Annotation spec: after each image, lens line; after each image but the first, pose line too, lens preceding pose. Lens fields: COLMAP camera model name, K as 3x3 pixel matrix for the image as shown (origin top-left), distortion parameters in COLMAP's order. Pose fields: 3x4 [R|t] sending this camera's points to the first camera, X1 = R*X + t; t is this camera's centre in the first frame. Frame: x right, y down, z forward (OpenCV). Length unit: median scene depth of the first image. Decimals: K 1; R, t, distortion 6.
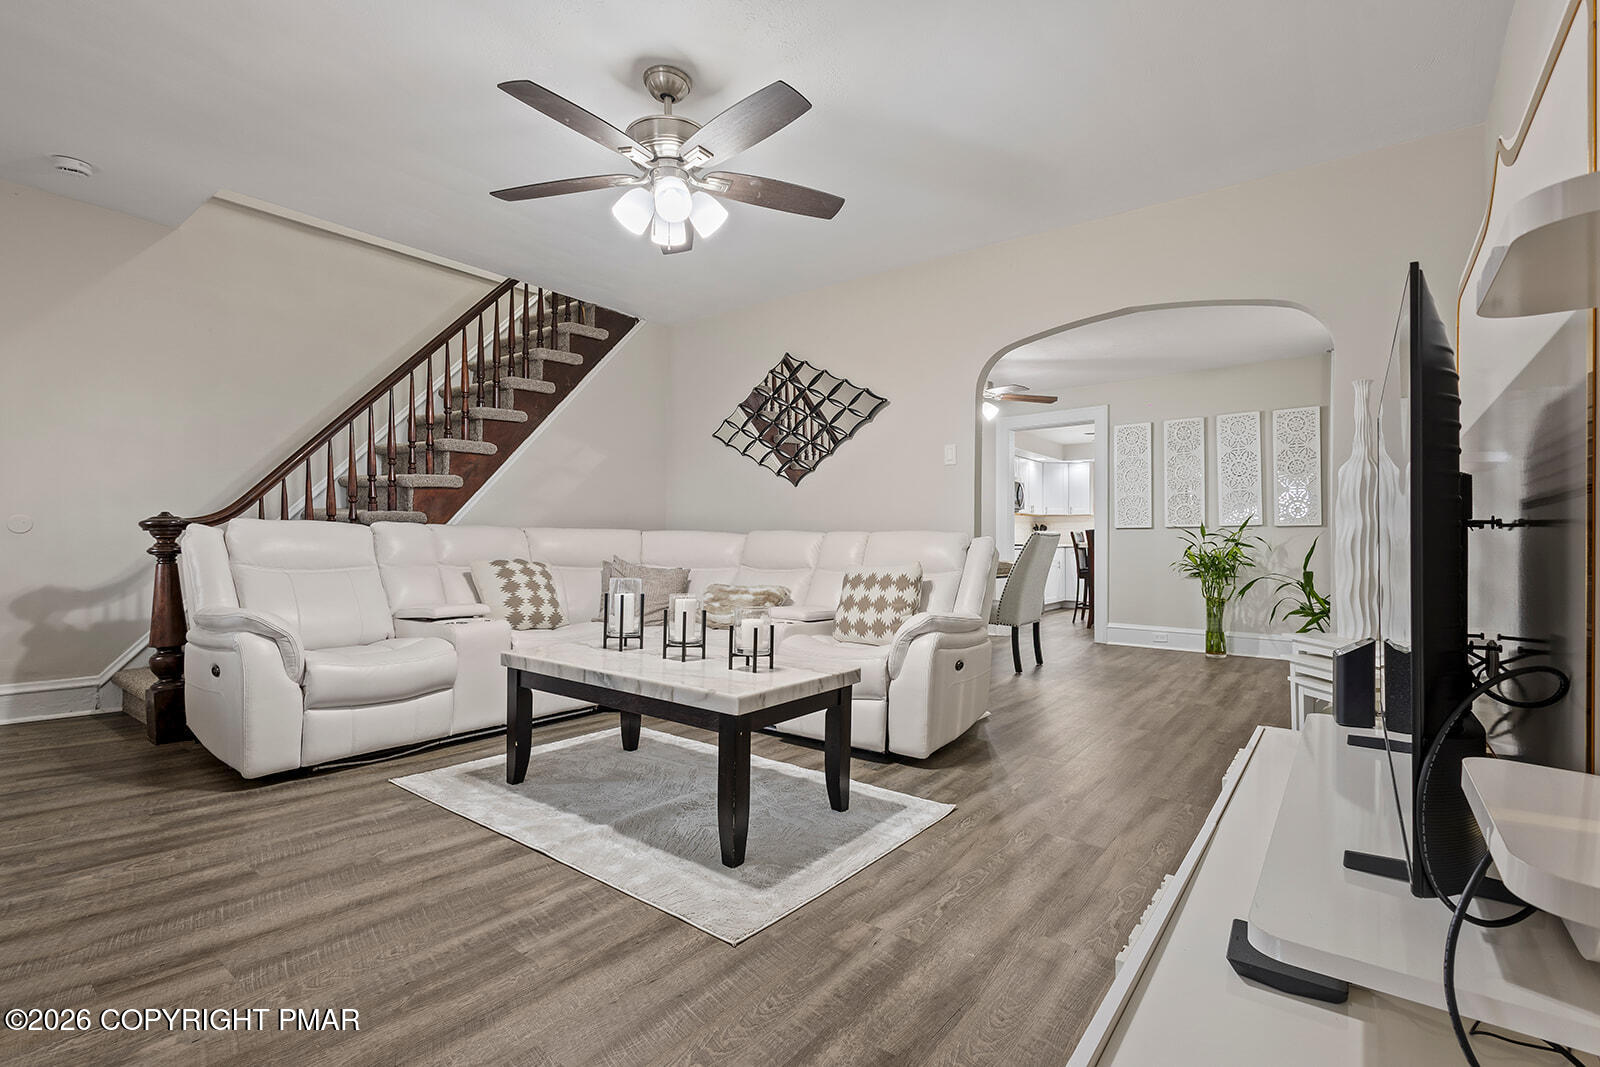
lens RADIAL K [[732.6, 0, 800.0], [0, 732.6, 533.5], [0, 0, 1]] dist [0.015103, -0.006786]
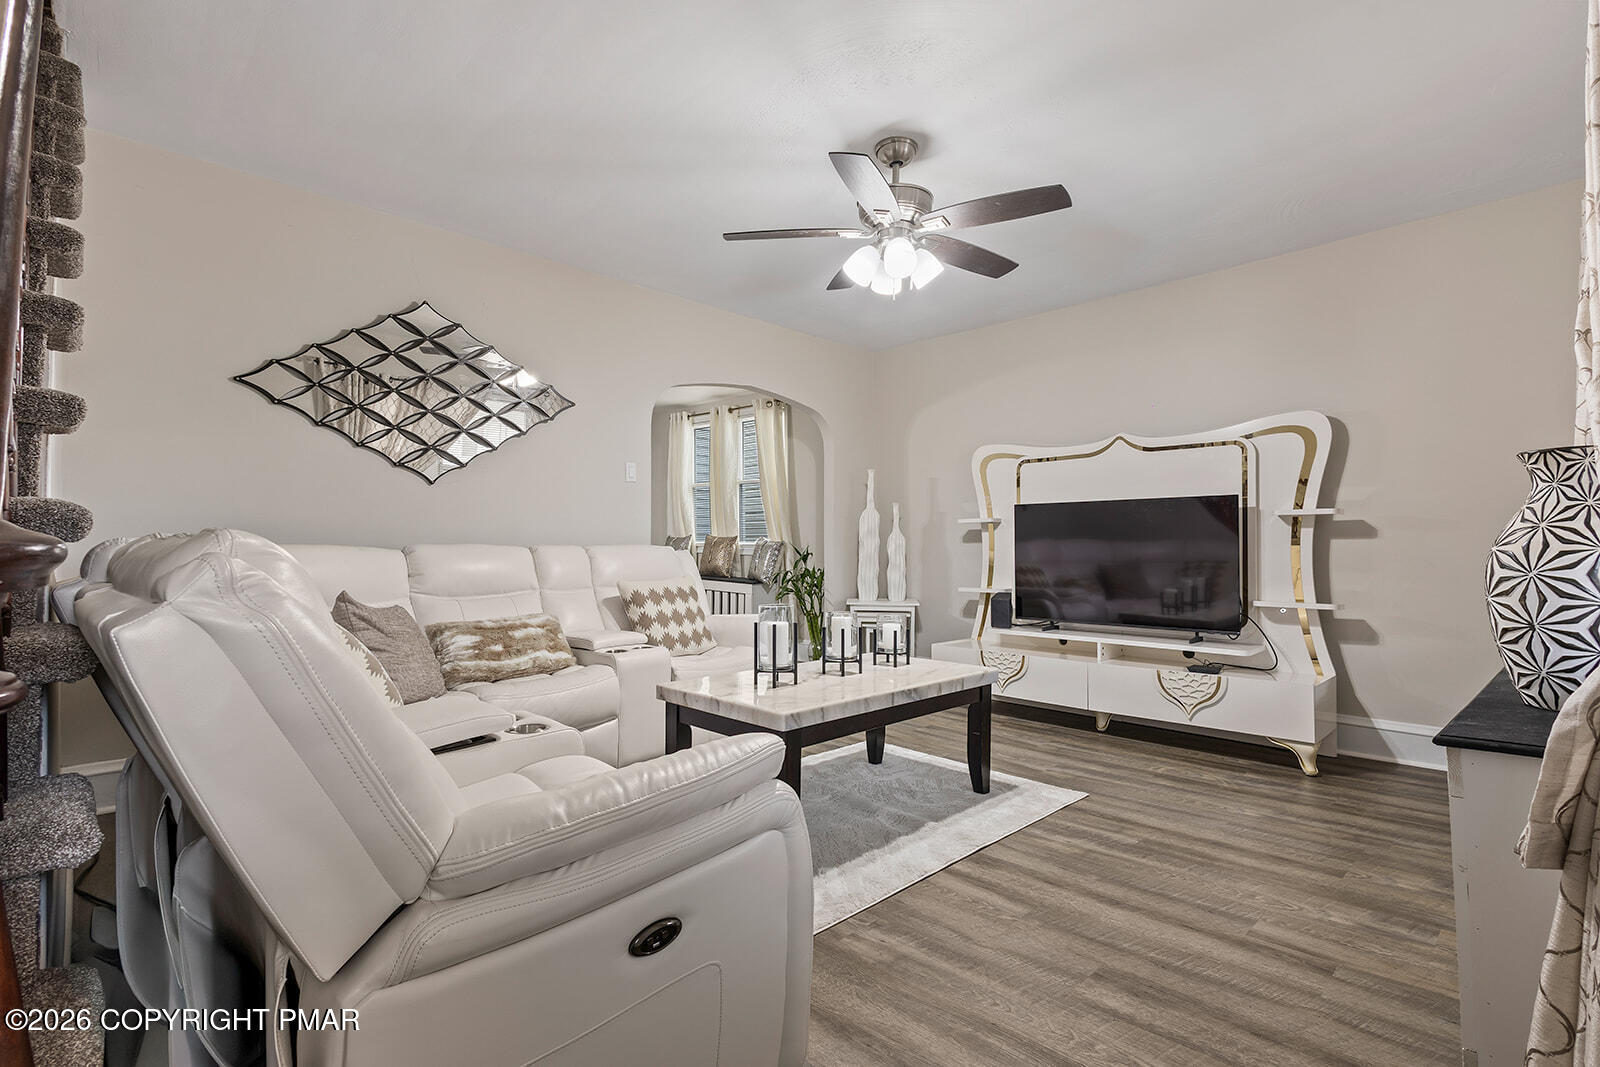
lens RADIAL K [[732.6, 0, 800.0], [0, 732.6, 533.5], [0, 0, 1]] dist [0.015103, -0.006786]
pose [[0.144722, 0.008039, 0.989440, -1.354889], [-0.011192, 0.999916, -0.006487, -0.025549], [-0.989409, -0.010135, 0.144800, 1.017210]]
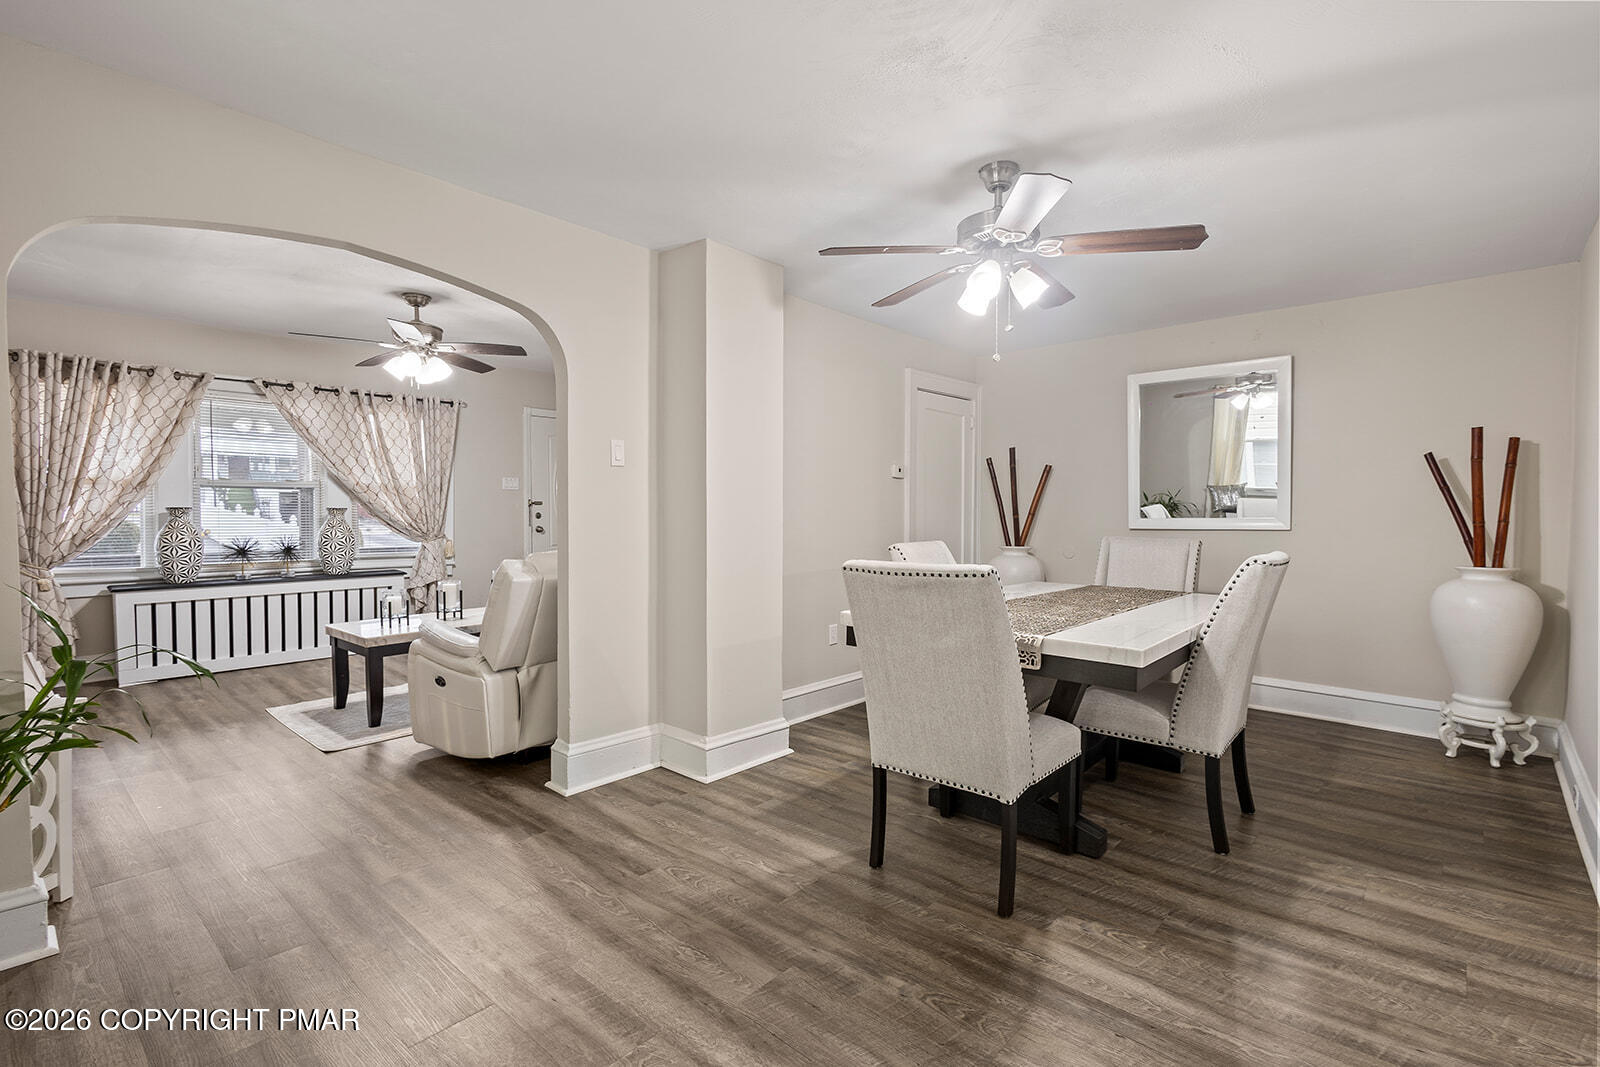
lens RADIAL K [[712.2, 0, 800.0], [0, 712.2, 533.5], [0, 0, 1]] dist [0.020489, -0.009642]
pose [[-0.059246, 0.019445, -0.998054, 1.630338], [0.009454, 0.999776, 0.018918, -0.058682], [0.998199, -0.008314, -0.059416, 2.148219]]
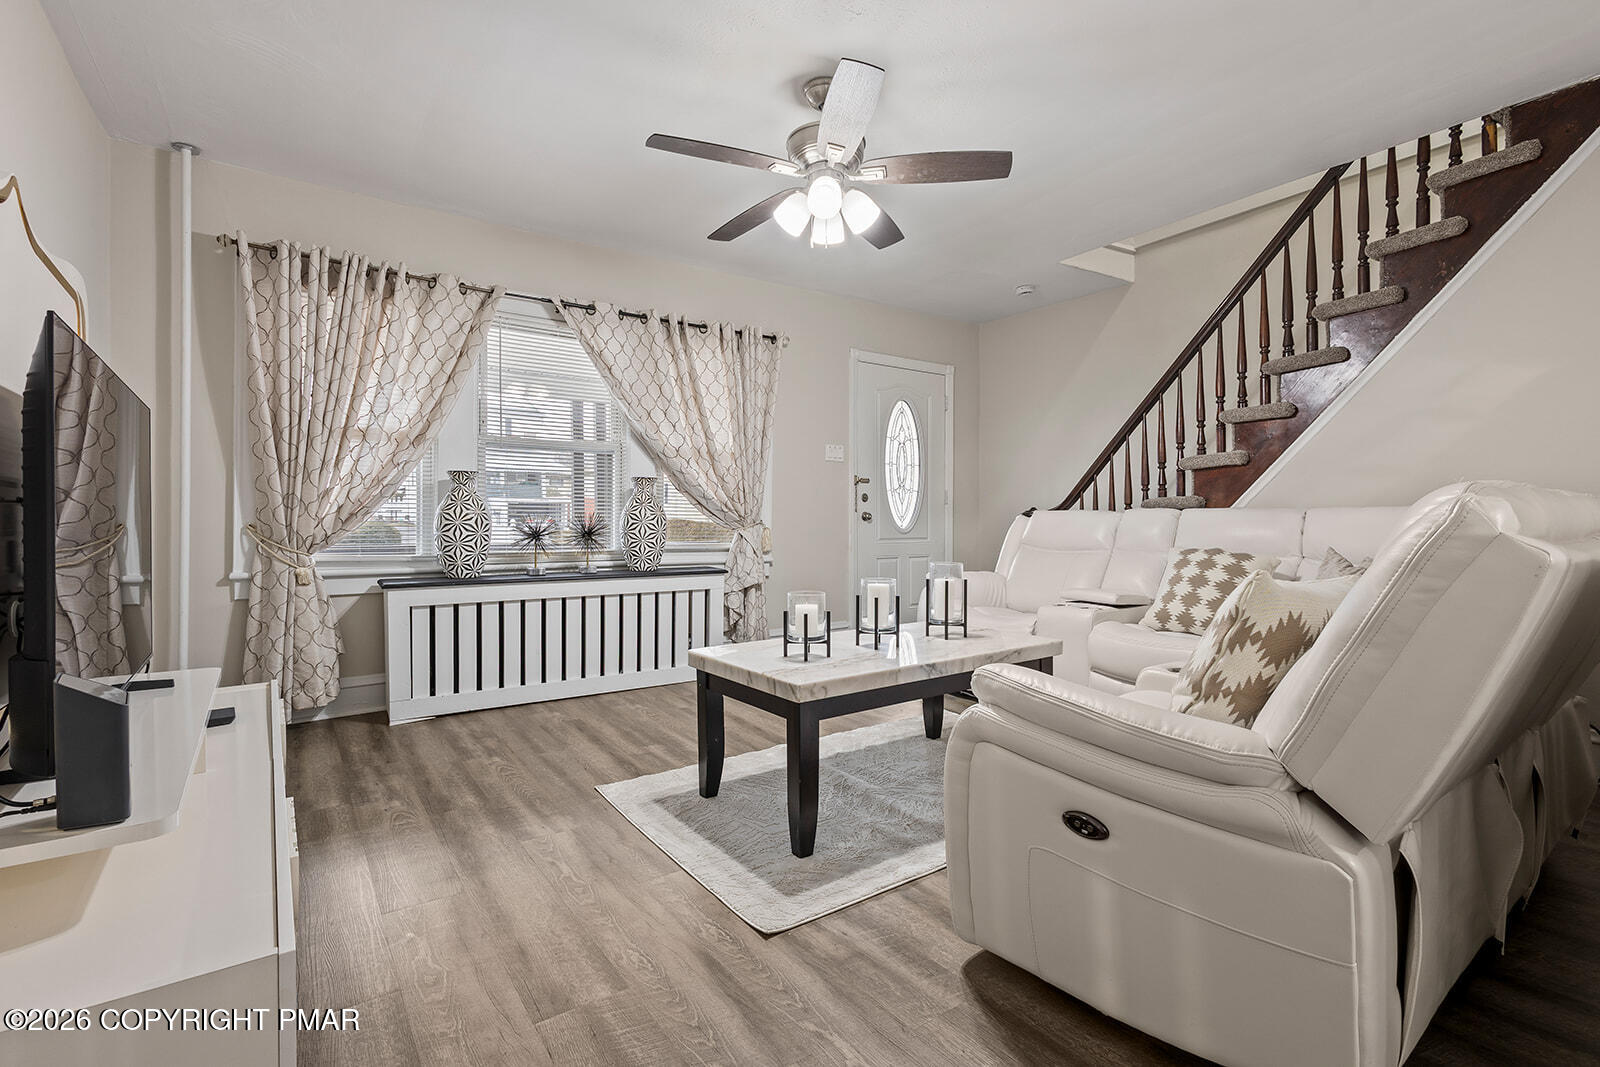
lens RADIAL K [[732.6, 0, 800.0], [0, 732.6, 533.5], [0, 0, 1]] dist [0.015103, -0.006786]
pose [[-0.295637, 0.000920, -0.955300, 0.889907], [0.009091, 0.999957, -0.001850, 0.025904], [0.955257, -0.009232, -0.295633, 1.330931]]
